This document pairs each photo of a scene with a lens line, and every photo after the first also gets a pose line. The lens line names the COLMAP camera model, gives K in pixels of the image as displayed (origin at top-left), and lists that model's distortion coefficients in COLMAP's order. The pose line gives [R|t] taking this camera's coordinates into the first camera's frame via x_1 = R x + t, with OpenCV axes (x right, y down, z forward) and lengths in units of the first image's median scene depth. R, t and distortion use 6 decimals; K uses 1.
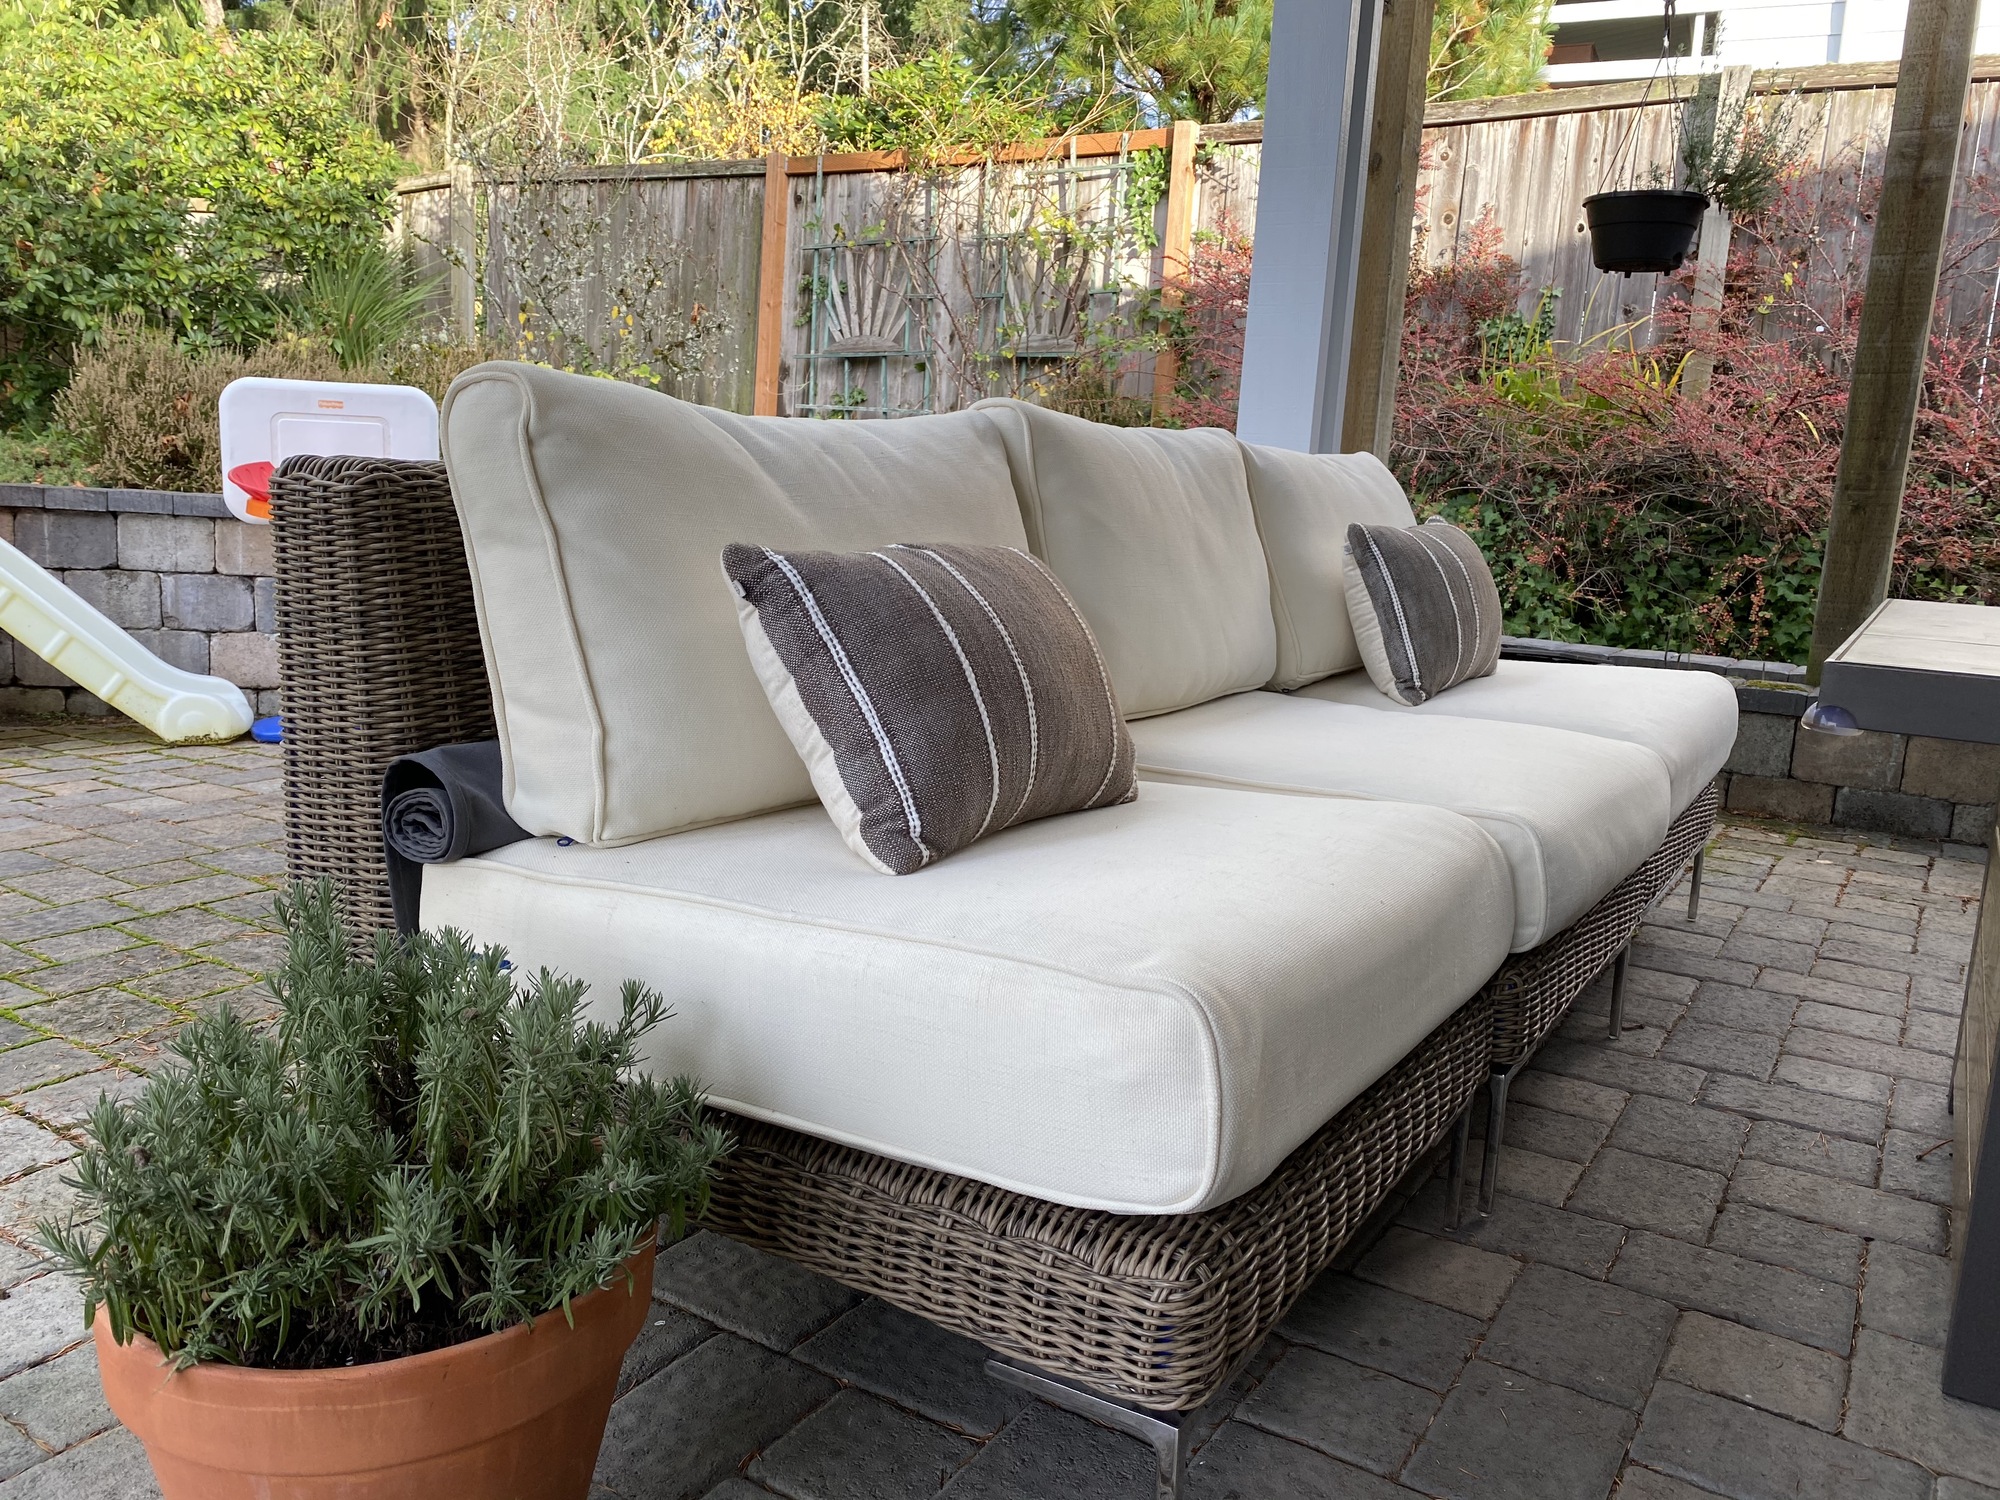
lens RADIAL K [[1512.2, 0, 1000.0], [0, 1512.2, 750.0], [0, 0, 1]] dist [0.027691, -0.036705]
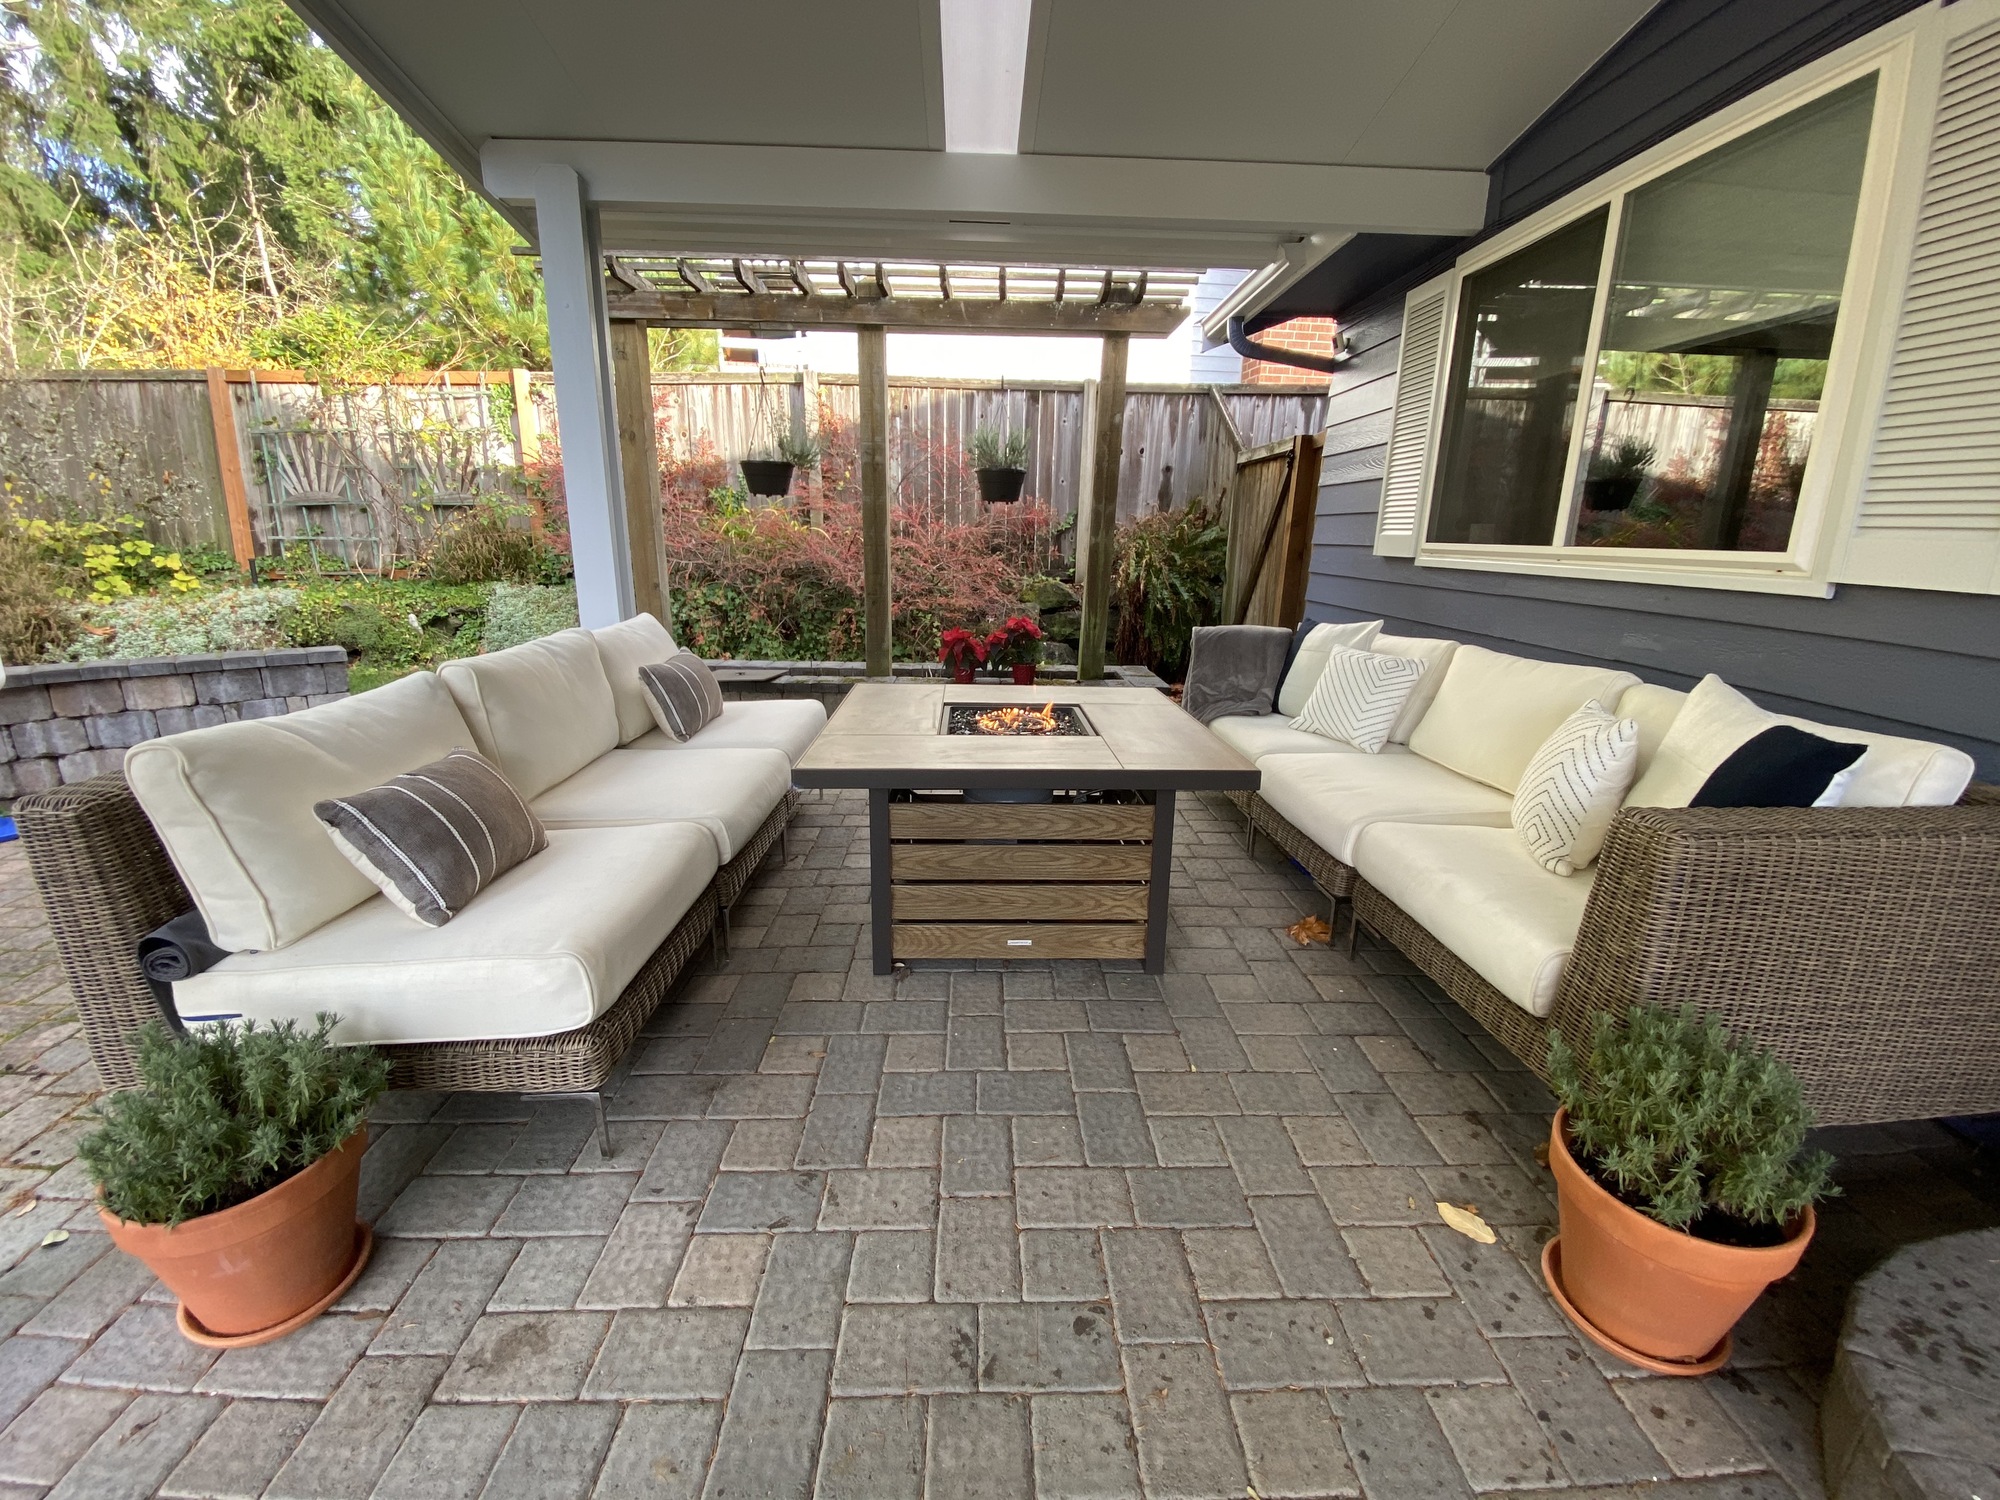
lens RADIAL K [[802.0, 0, 1000.0], [0, 802.0, 750.0], [0, 0, 1]] dist [0.013235, -0.017361]
pose [[0.826842, -0.181527, 0.532334, 0.012759], [0.124075, 0.982037, 0.142159, -0.080852], [-0.548577, -0.051494, 0.834513, -0.169345]]
